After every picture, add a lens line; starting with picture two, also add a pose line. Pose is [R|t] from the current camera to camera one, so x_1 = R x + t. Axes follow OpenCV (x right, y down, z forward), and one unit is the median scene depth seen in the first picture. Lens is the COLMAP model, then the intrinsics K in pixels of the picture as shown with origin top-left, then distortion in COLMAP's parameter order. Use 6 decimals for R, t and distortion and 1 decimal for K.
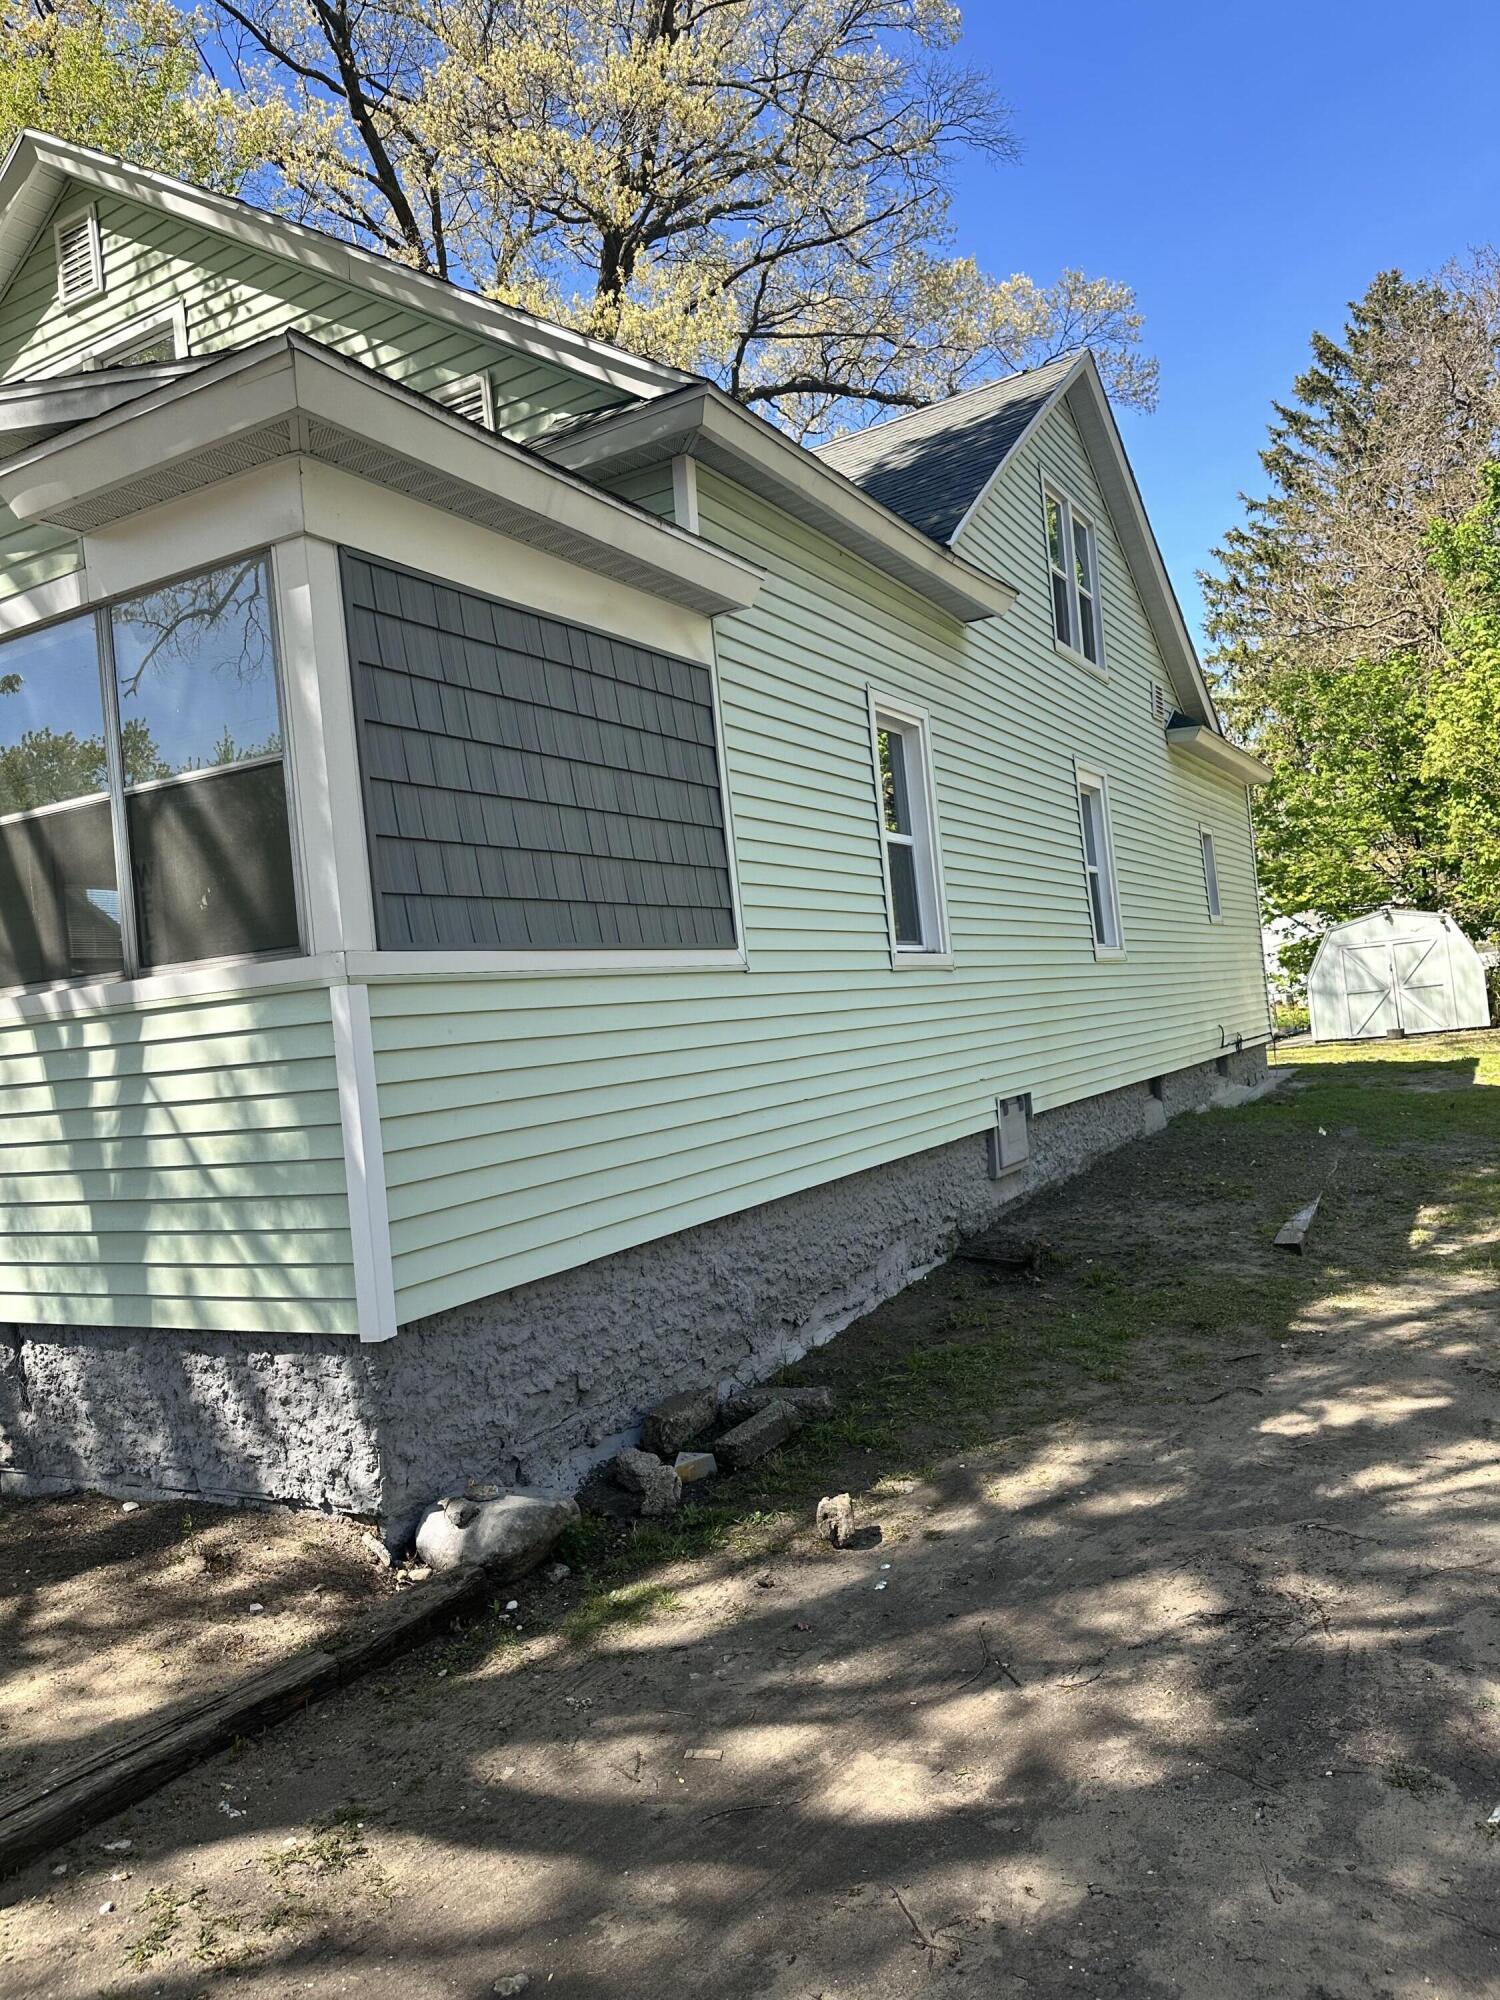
lens RADIAL K [[1403.7, 0, 756.6], [0, 1403.7, 1001.8], [0, 0, 1]] dist [0.025565, -0.032020]
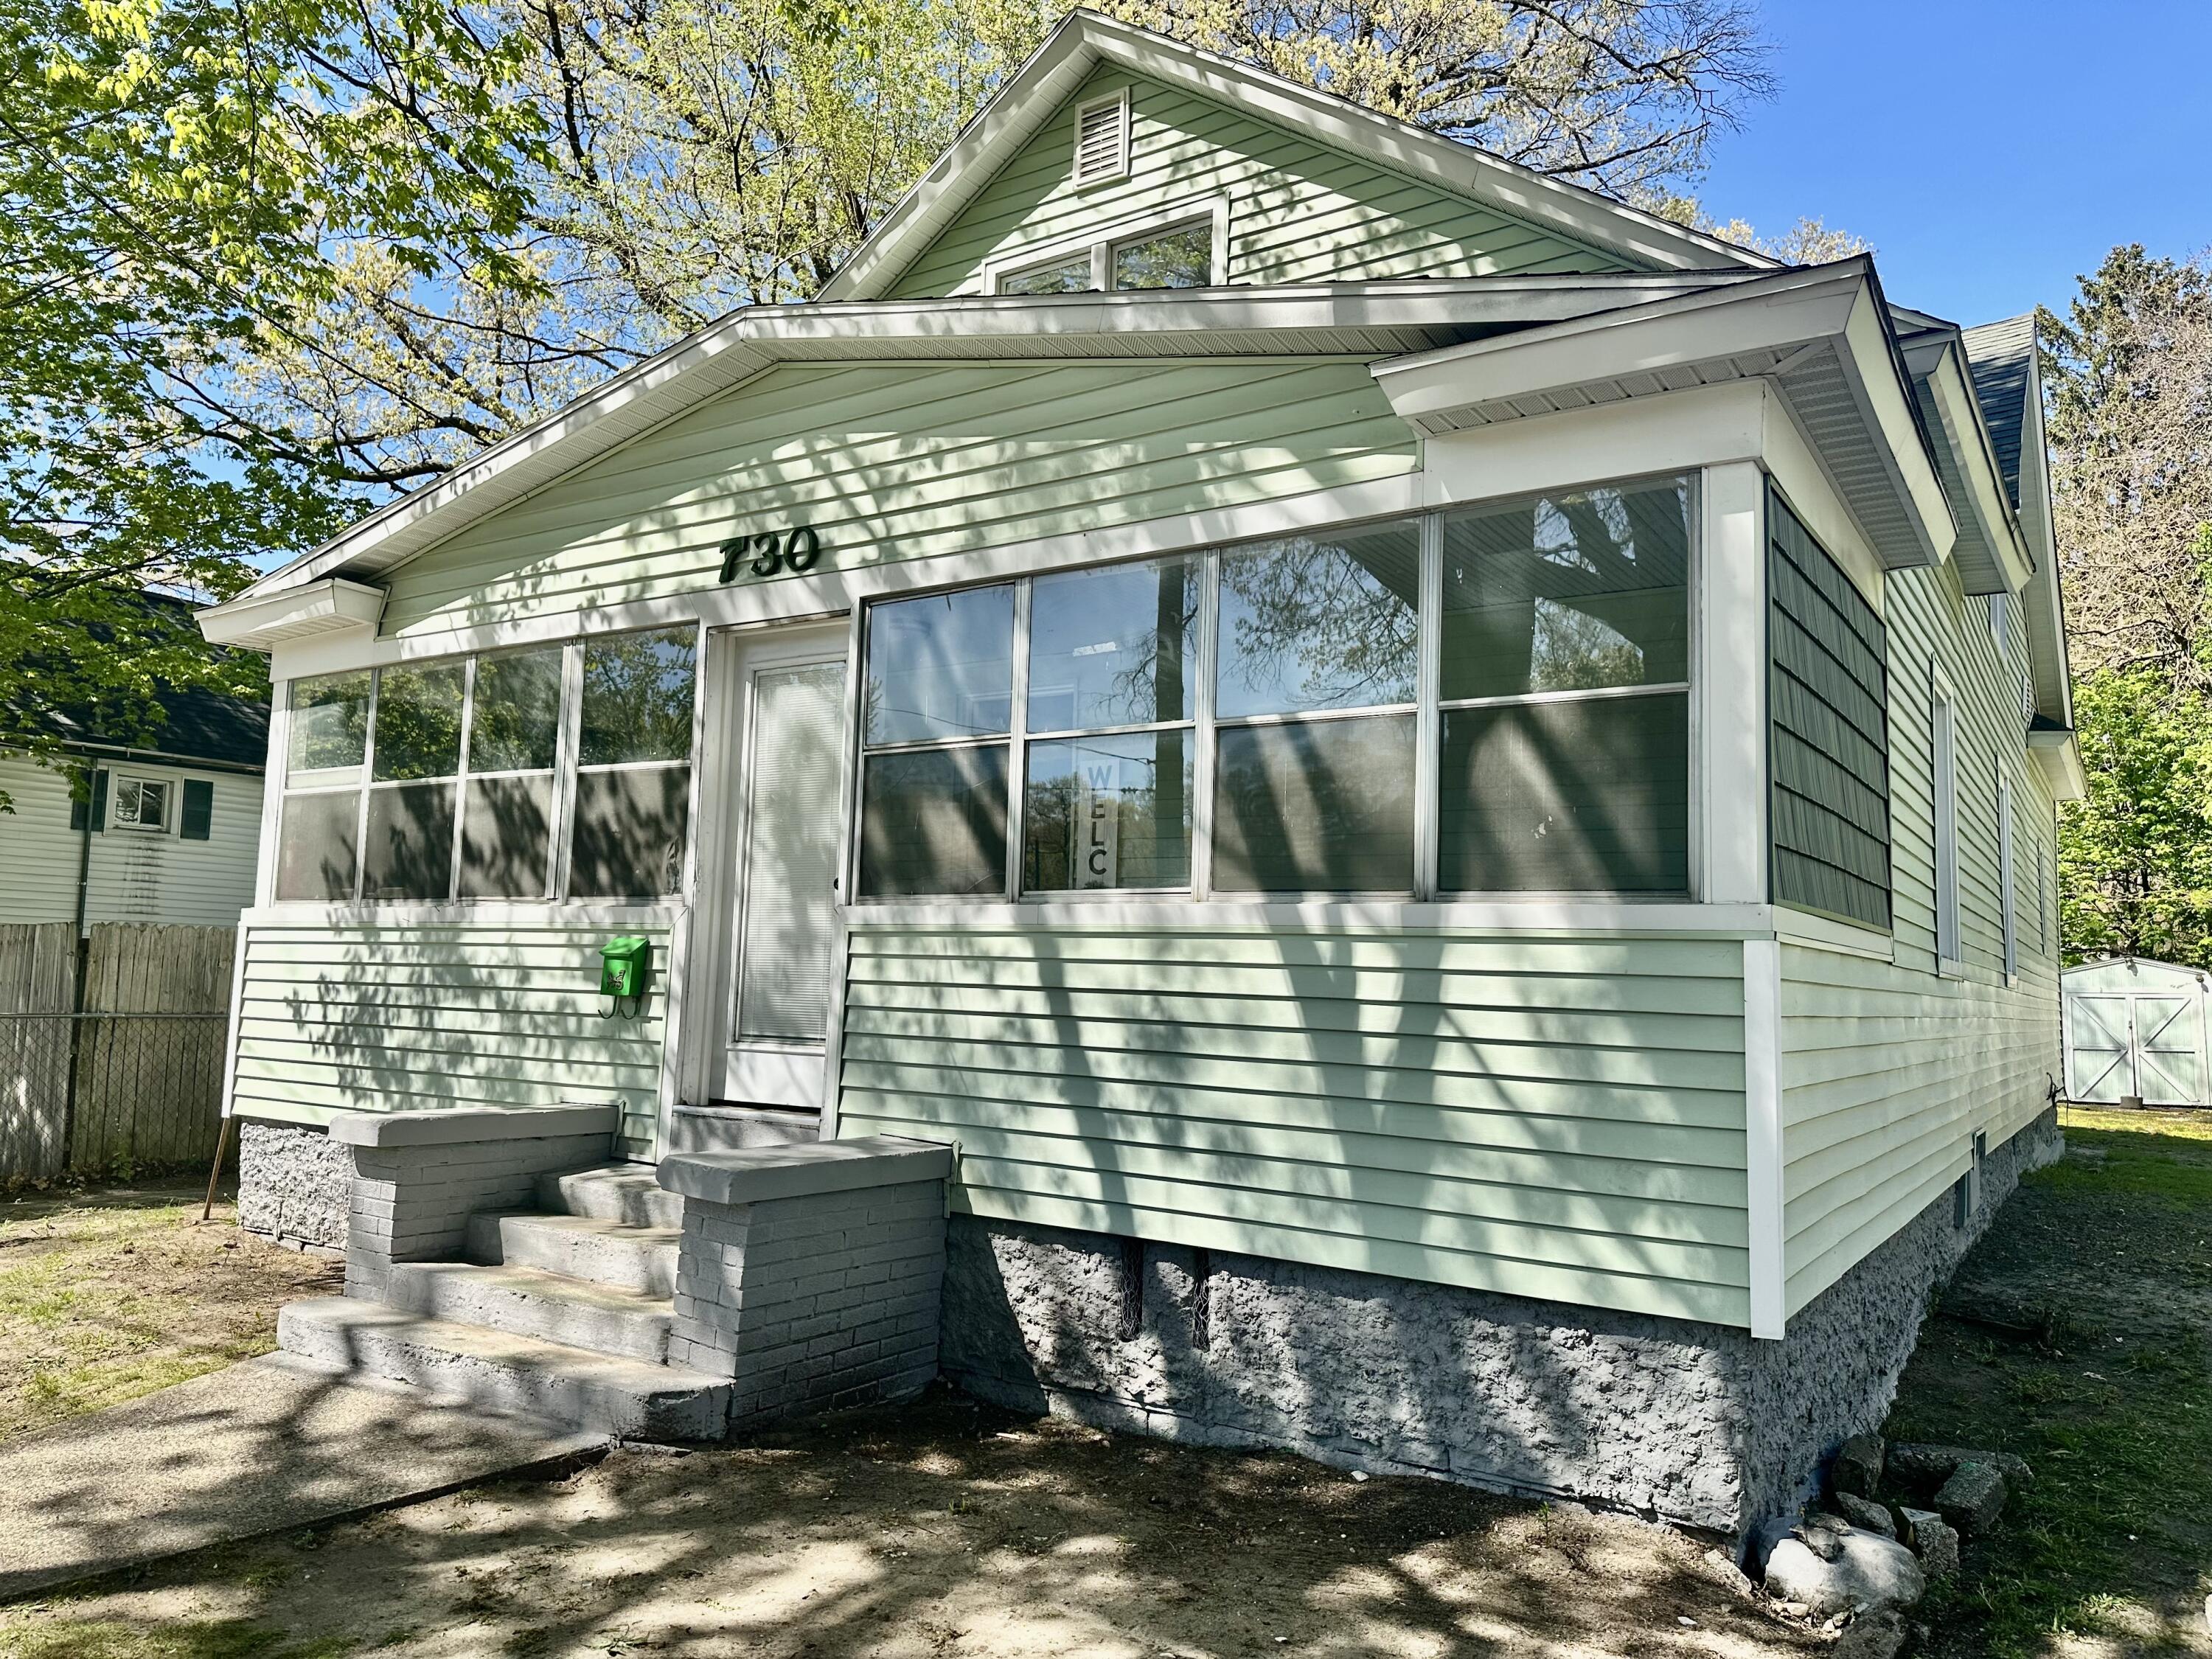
lens RADIAL K [[1552.5, 0, 1112.0], [0, 1552.5, 836.5], [0, 0, 1]] dist [0.025565, -0.032020]
pose [[0.989275, 0.116620, -0.087953, -0.561611], [-0.123071, 0.989792, -0.071872, 0.041222], [0.078673, 0.081925, 0.993528, -0.046401]]
